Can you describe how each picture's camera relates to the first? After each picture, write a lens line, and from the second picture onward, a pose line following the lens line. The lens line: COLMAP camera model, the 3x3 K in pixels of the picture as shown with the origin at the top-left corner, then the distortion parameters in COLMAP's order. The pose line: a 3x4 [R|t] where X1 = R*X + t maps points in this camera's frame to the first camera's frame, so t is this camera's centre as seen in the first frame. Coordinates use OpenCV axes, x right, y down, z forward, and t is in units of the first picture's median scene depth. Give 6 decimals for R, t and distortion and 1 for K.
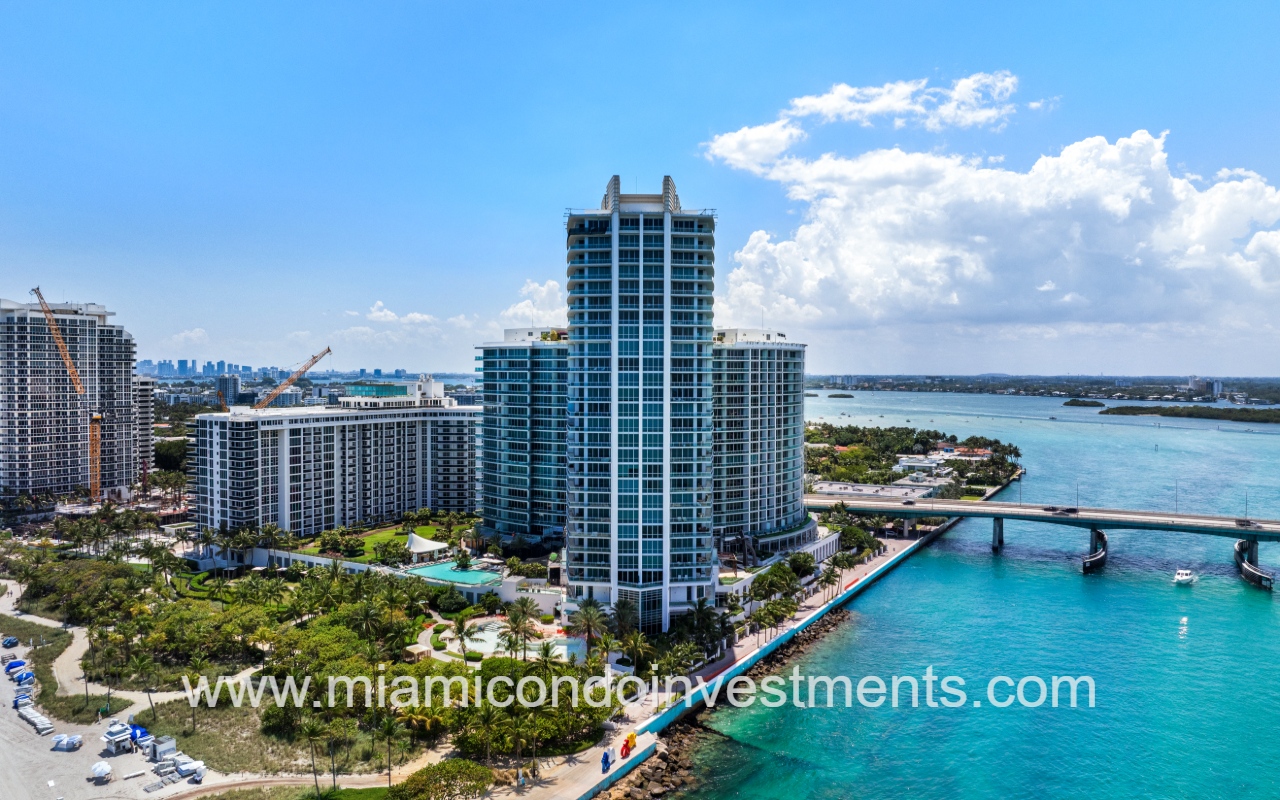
lens RADIAL K [[917.4, 0, 656.1], [0, 917.4, 385.5], [0, 0, 1]] dist [-0.024459, -0.003211]
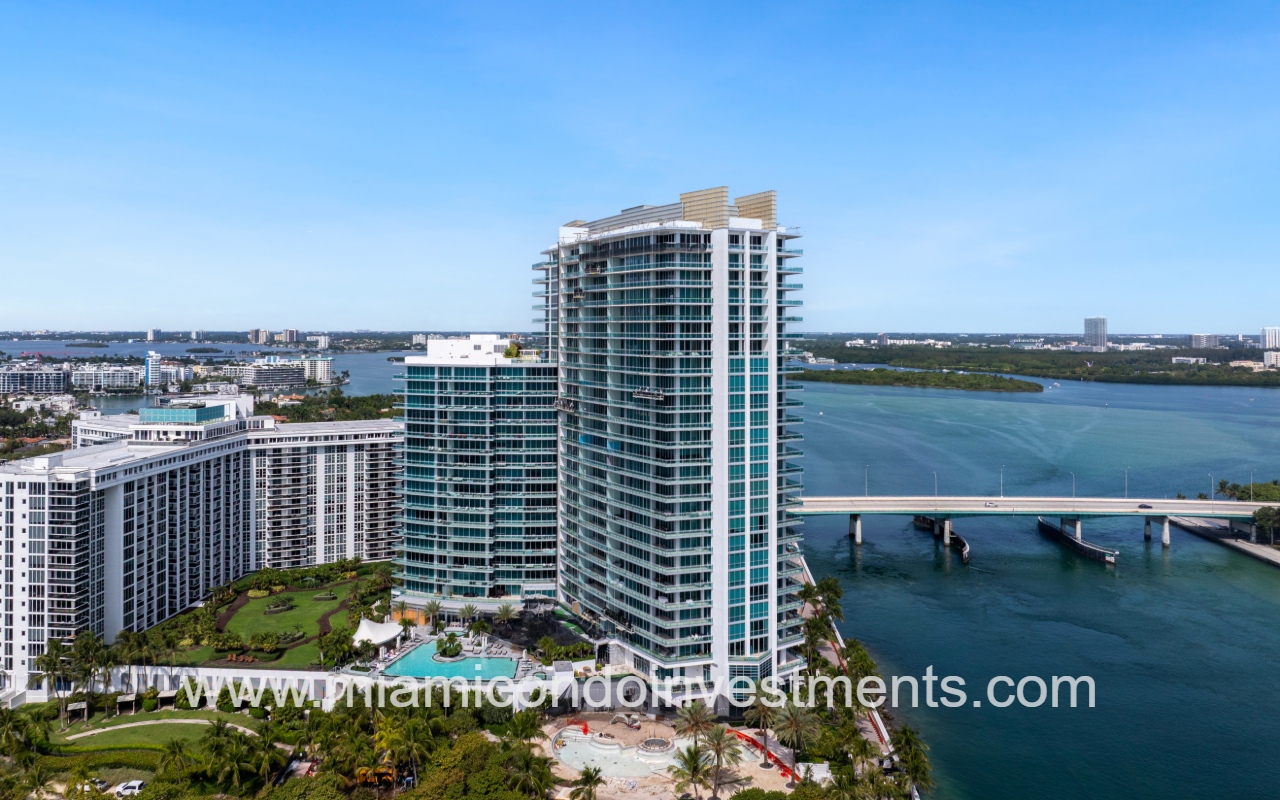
lens RADIAL K [[967.7, 0, 660.1], [0, 967.7, 303.2], [0, 0, 1]] dist [-0.033326, -0.002009]
pose [[0.891164, 0.009755, 0.453577, -0.372562], [0.008226, 0.999257, -0.037653, -0.060305], [-0.453608, 0.037286, 0.890421, 0.156640]]
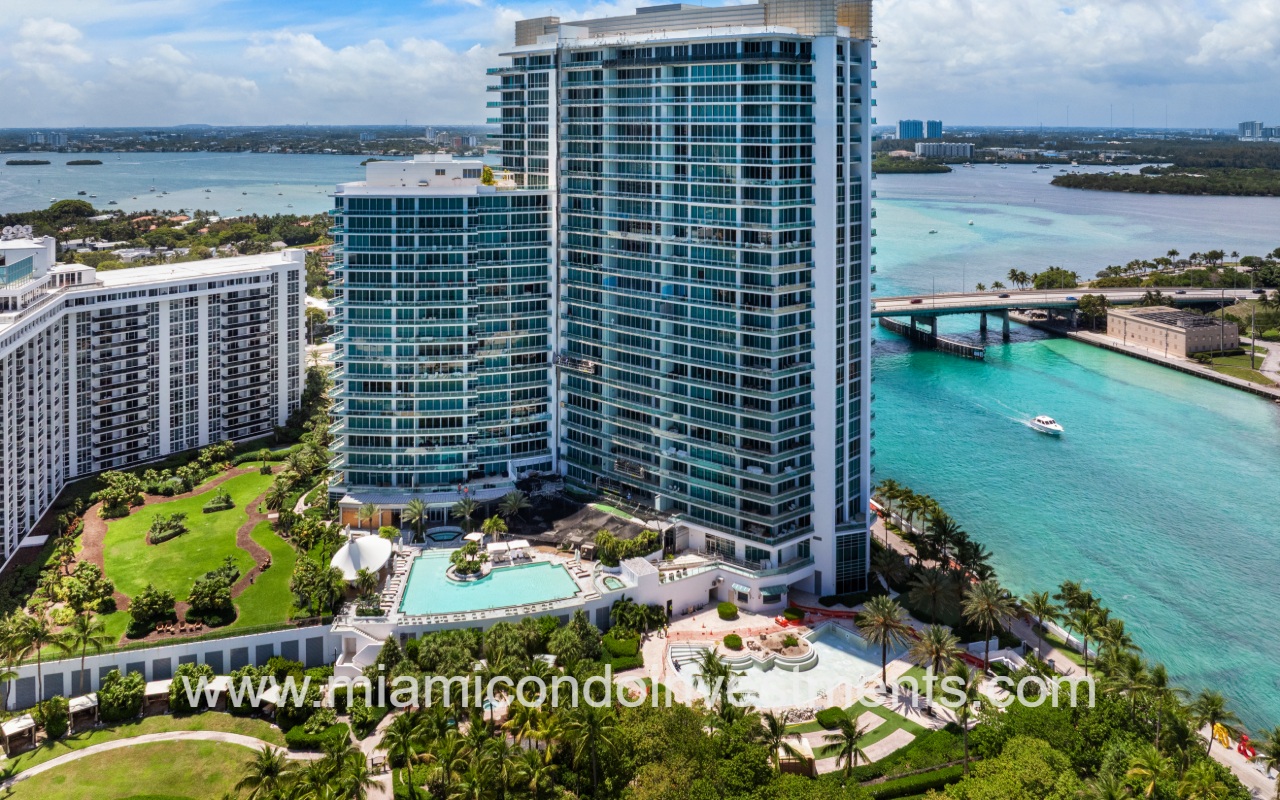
lens RADIAL K [[978.6, 0, 644.2], [0, 978.6, 139.2], [0, 0, 1]] dist [0.000554, 0.002114]
pose [[0.685013, -0.016739, 0.728339, -0.529116], [0.011402, 0.999860, 0.012256, -0.084046], [-0.728442, -0.000091, 0.685108, 0.411230]]
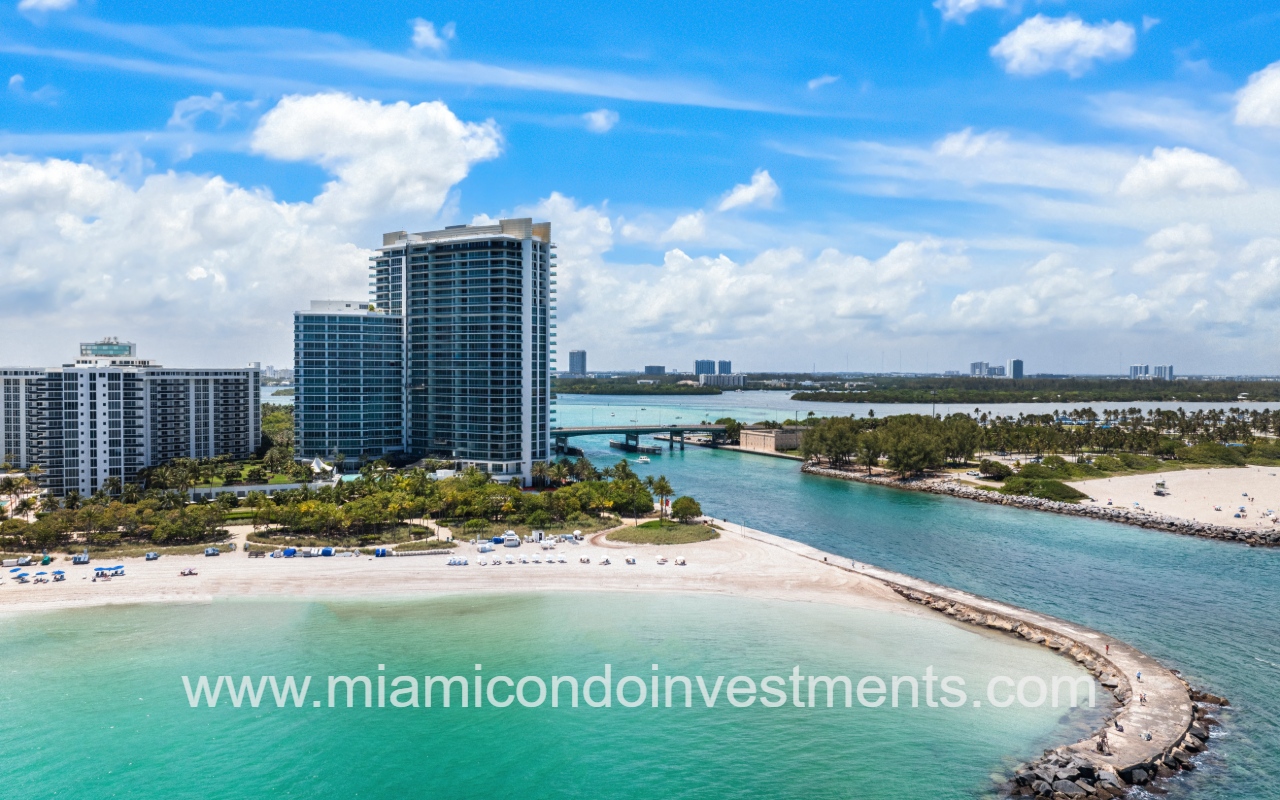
lens RADIAL K [[922.5, 0, 655.6], [0, 922.5, 396.9], [0, 0, 1]] dist [-0.031694, -0.000619]
pose [[0.548002, -0.025739, 0.836081, -0.976716], [0.009403, 0.999653, 0.024611, 0.045115], [-0.836424, -0.005625, 0.548053, -0.090802]]
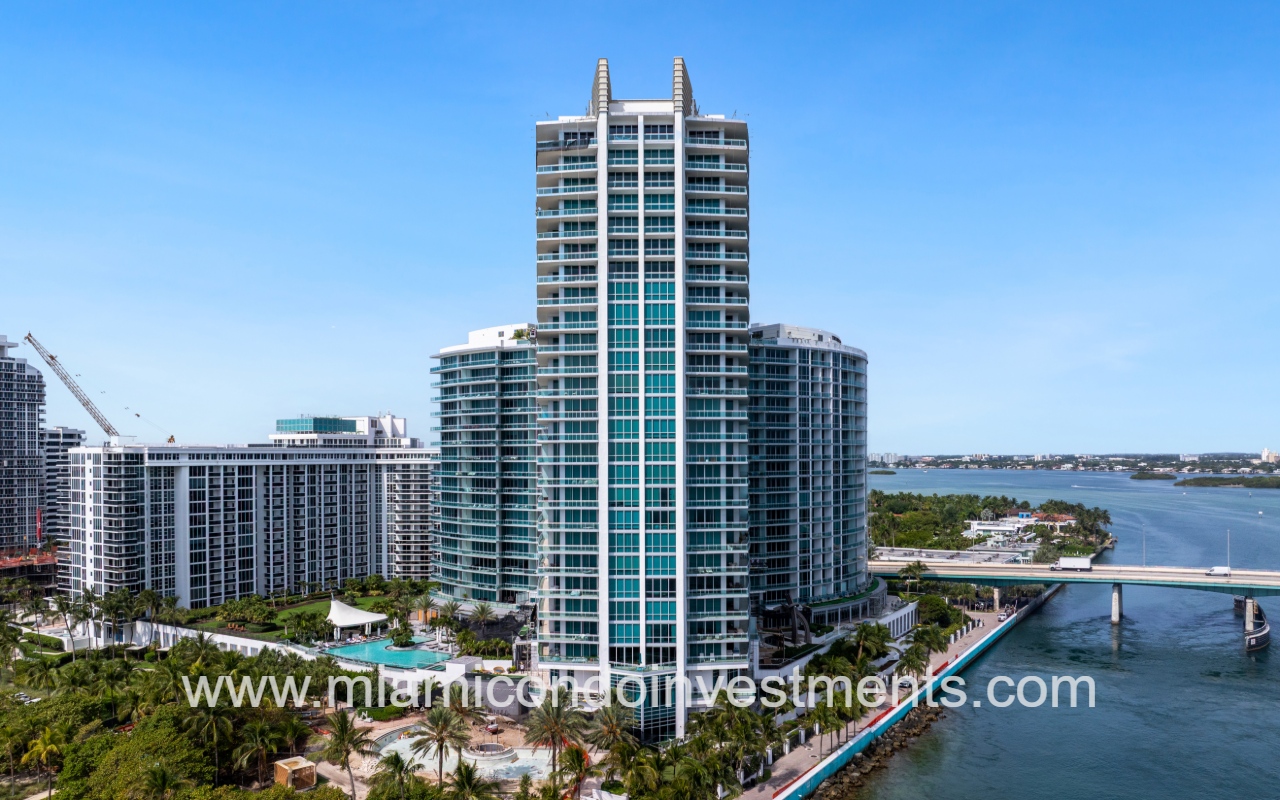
lens RADIAL K [[968.4, 0, 655.7], [0, 968.4, 447.4], [0, 0, 1]] dist [-0.035277, -0.004550]
pose [[0.999595, -0.008257, -0.027234, 0.009362], [0.007633, 0.999708, -0.022936, 0.053880], [0.027415, 0.022719, 0.999366, 0.213647]]
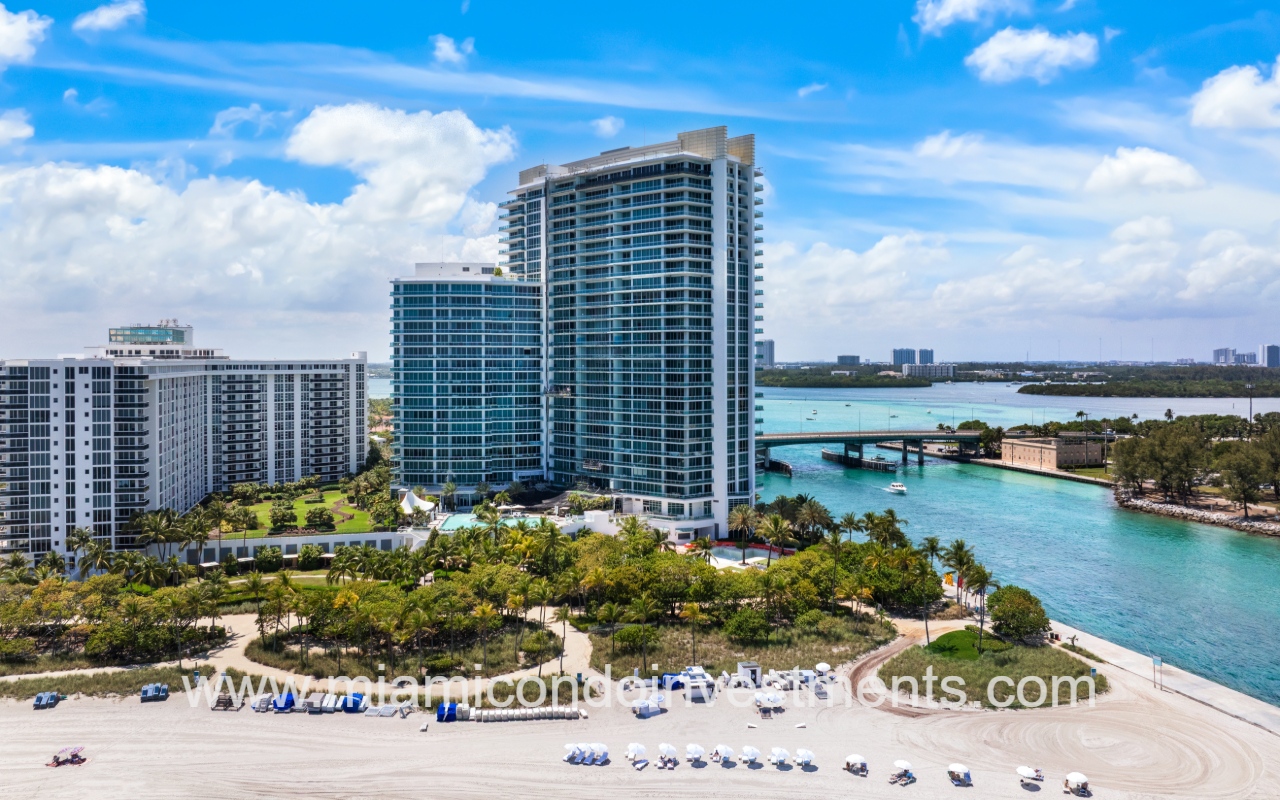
lens RADIAL K [[936.9, 0, 647.1], [0, 936.9, 365.9], [0, 0, 1]] dist [-0.007118, -0.003739]
pose [[0.707947, -0.009788, 0.706197, -0.660157], [0.015848, 0.999872, -0.002028, 0.044878], [-0.706087, 0.012628, 0.708012, 0.196964]]
